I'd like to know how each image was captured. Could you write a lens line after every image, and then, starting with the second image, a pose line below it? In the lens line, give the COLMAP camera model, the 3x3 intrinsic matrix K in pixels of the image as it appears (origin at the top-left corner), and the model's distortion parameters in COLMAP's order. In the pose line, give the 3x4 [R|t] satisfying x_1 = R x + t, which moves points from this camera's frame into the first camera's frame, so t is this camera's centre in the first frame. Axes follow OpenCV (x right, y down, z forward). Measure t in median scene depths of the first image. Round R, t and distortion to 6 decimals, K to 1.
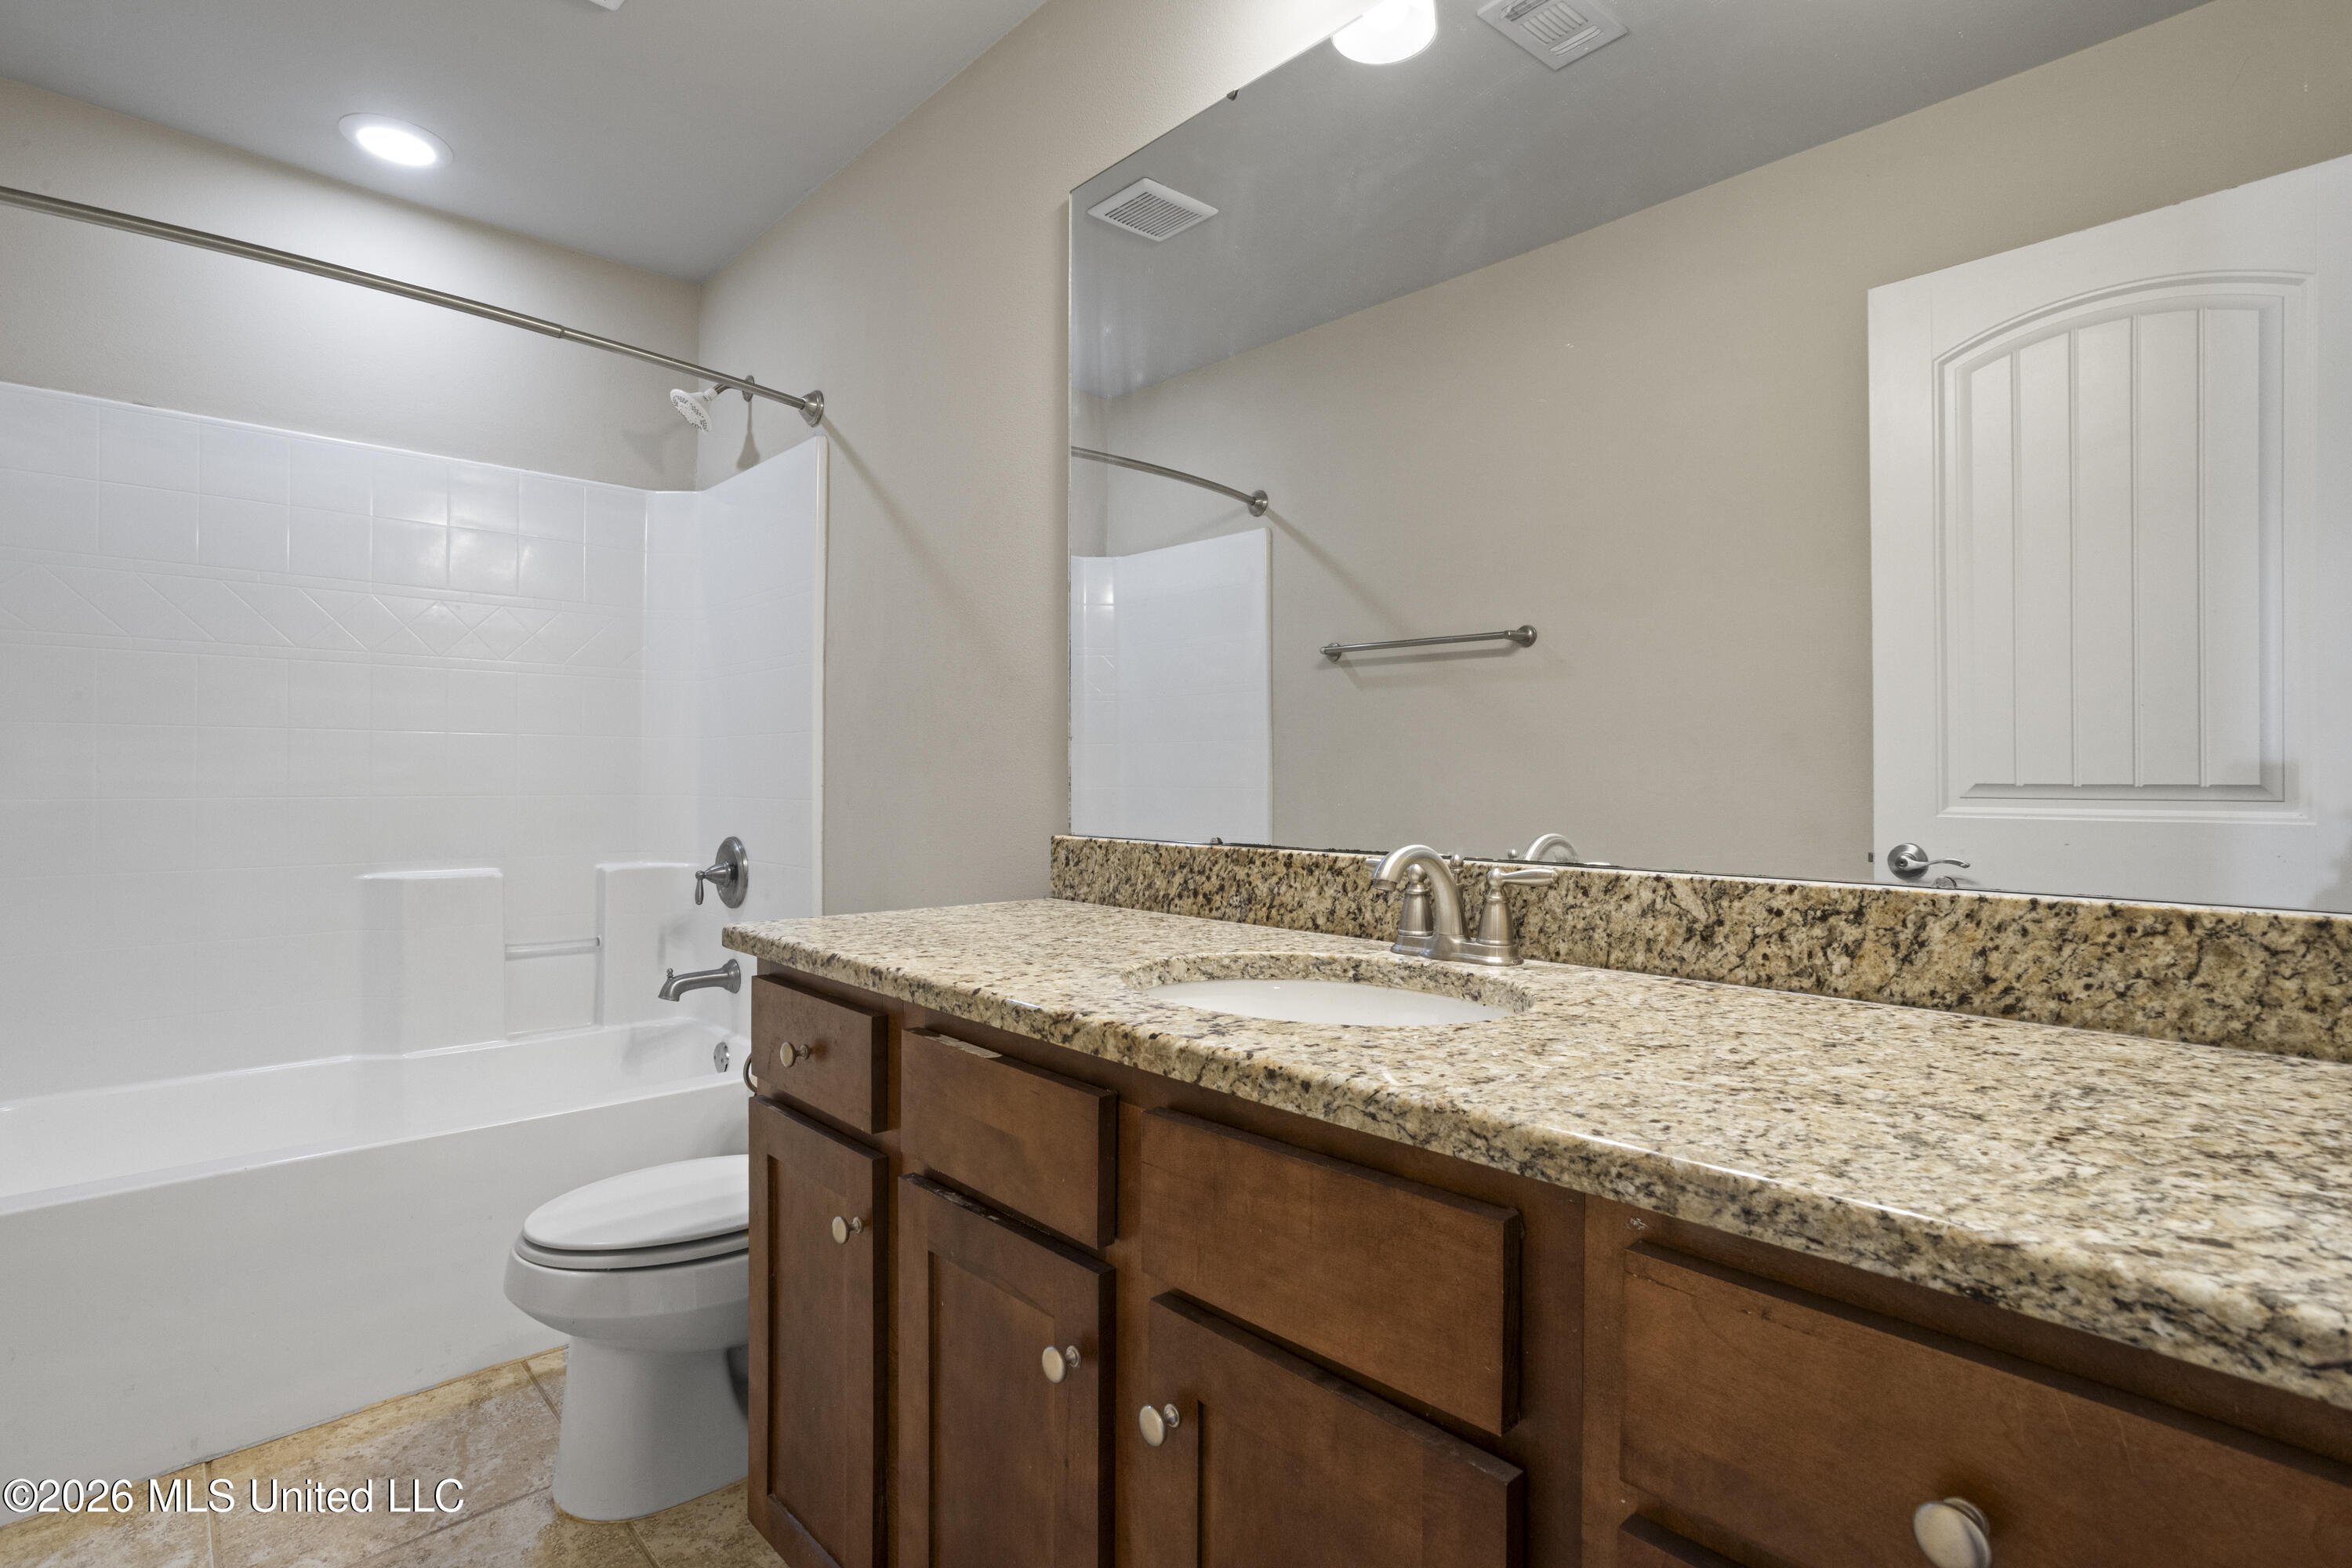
lens RADIAL K [[1128.6, 0, 1169.3], [0, 1128.6, 769.8], [0, 0, 1]] dist [-0.057613, 0.035267]
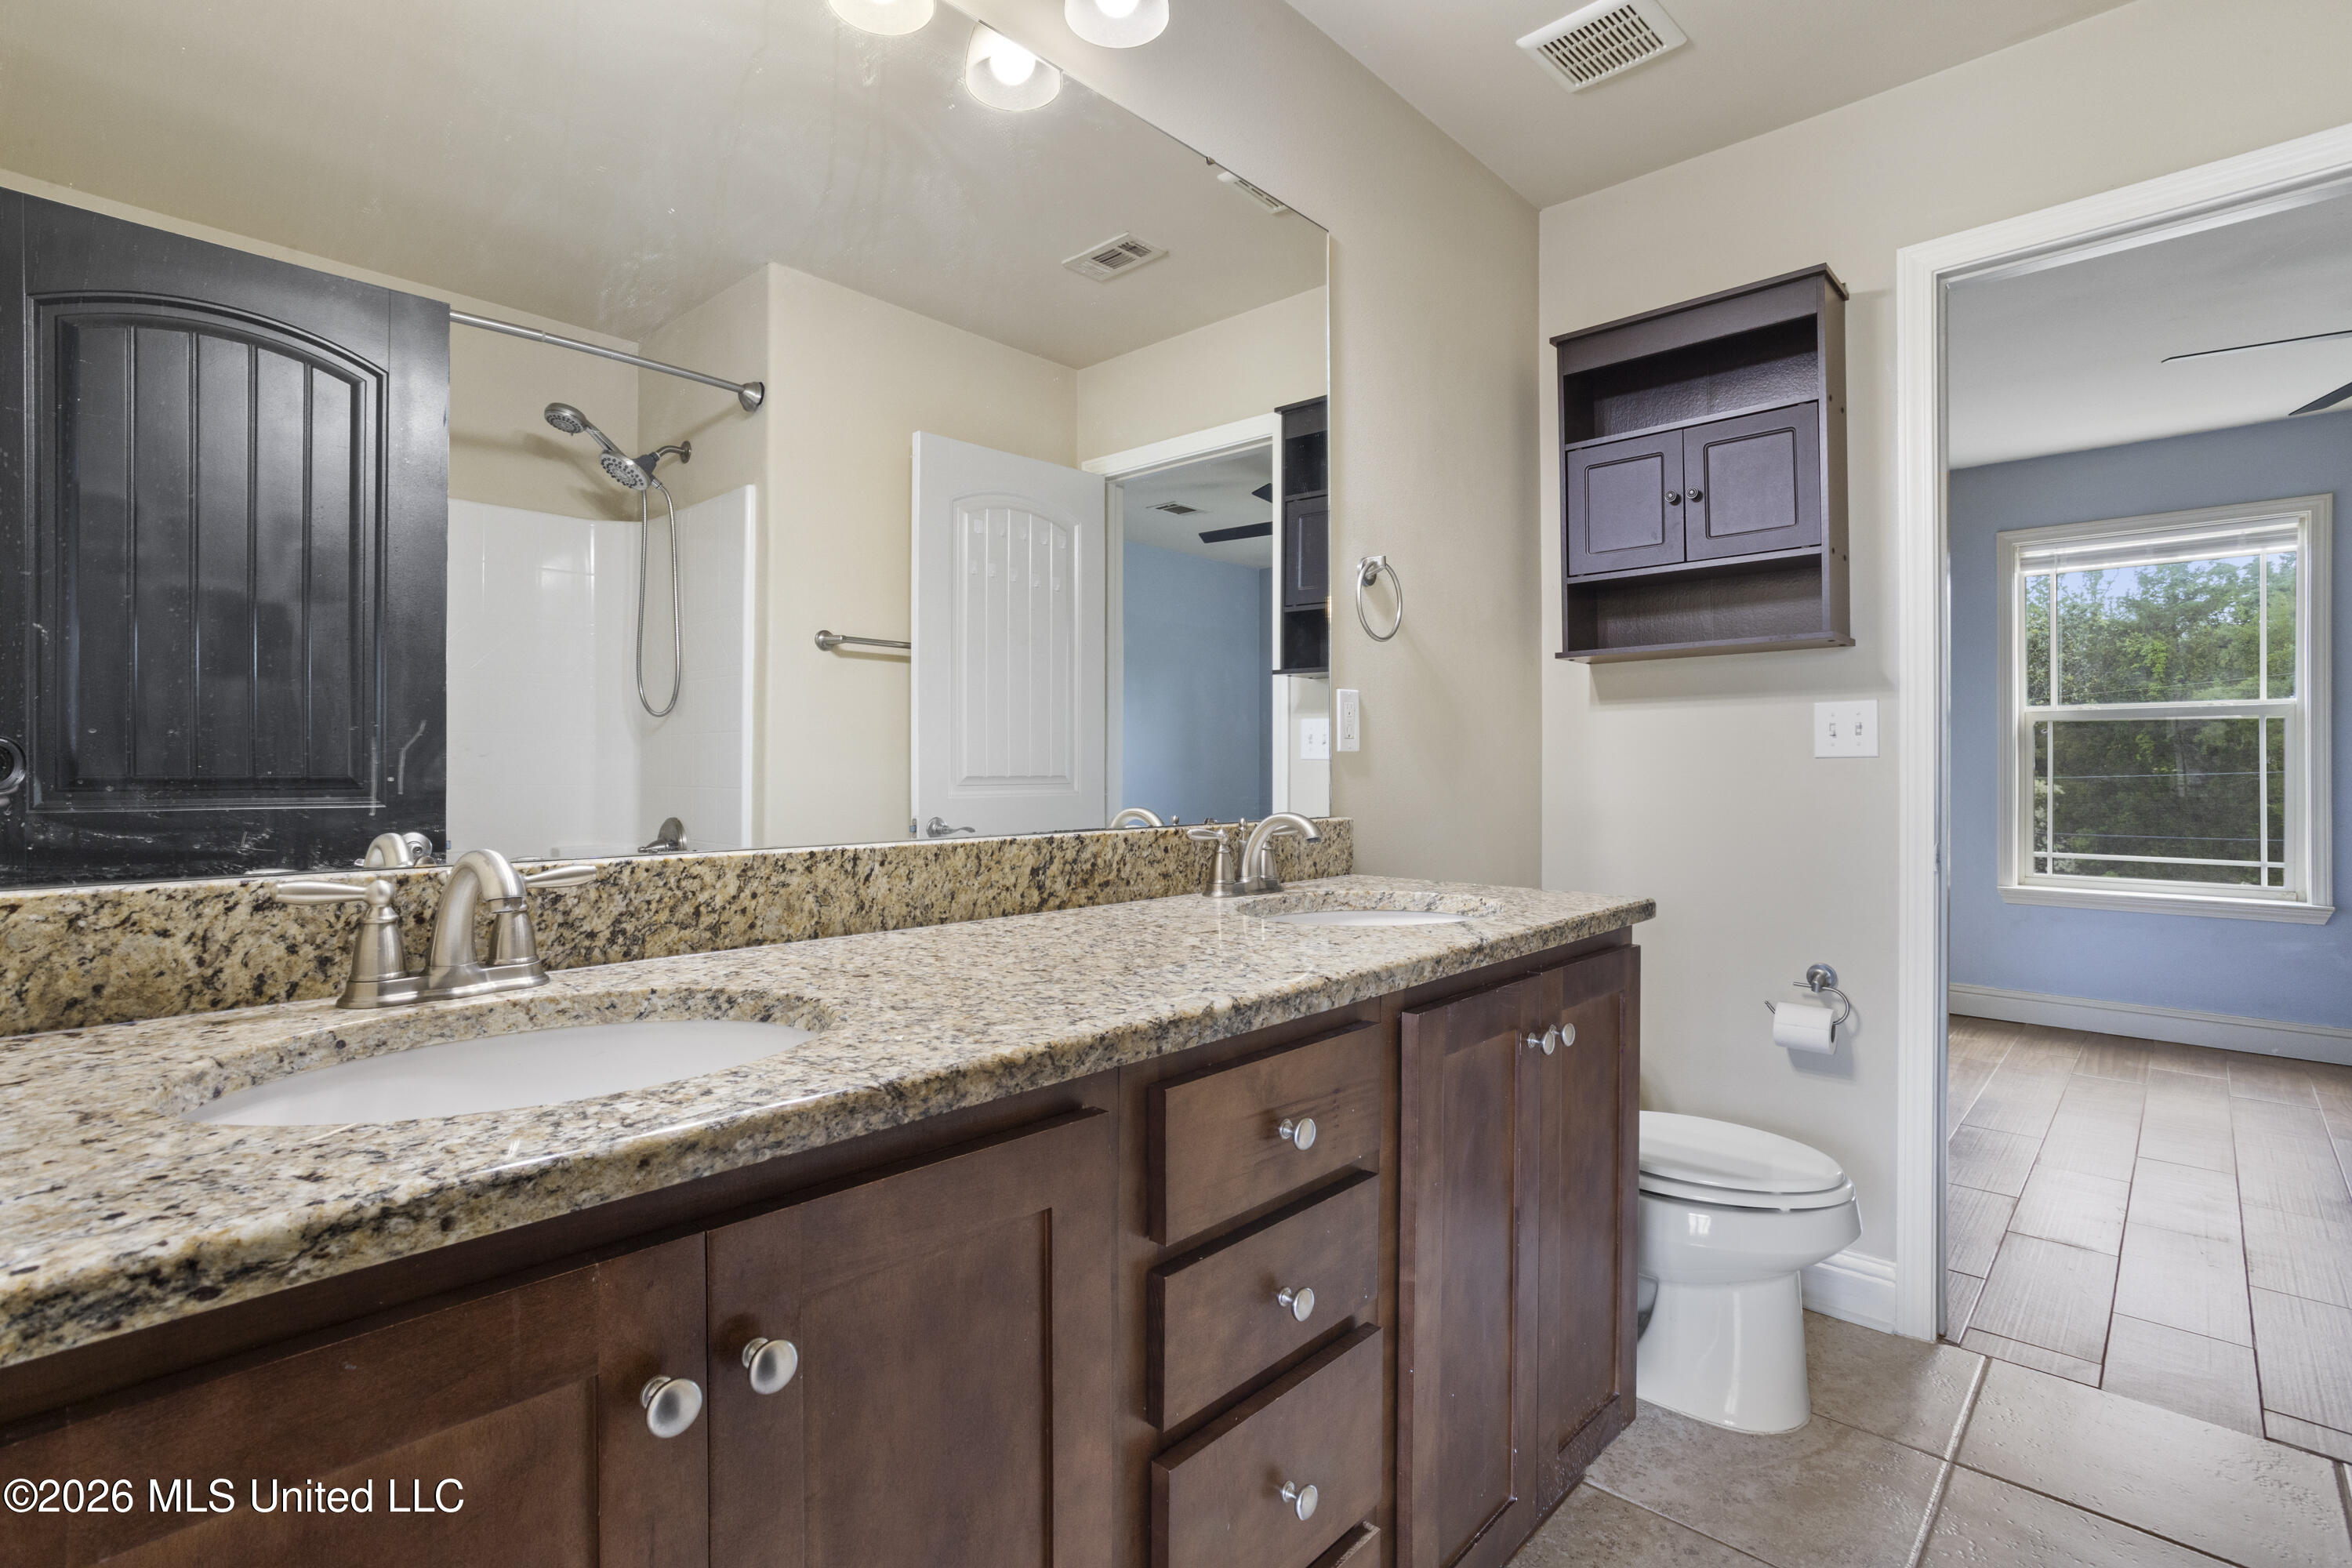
lens RADIAL K [[1128.6, 0, 1169.3], [0, 1128.6, 769.8], [0, 0, 1]] dist [-0.057613, 0.035267]
pose [[-0.088576, -0.005434, 0.996055, -0.667695], [-0.003998, 0.999979, 0.005100, -0.001057], [-0.996061, -0.003530, -0.088596, 0.653291]]
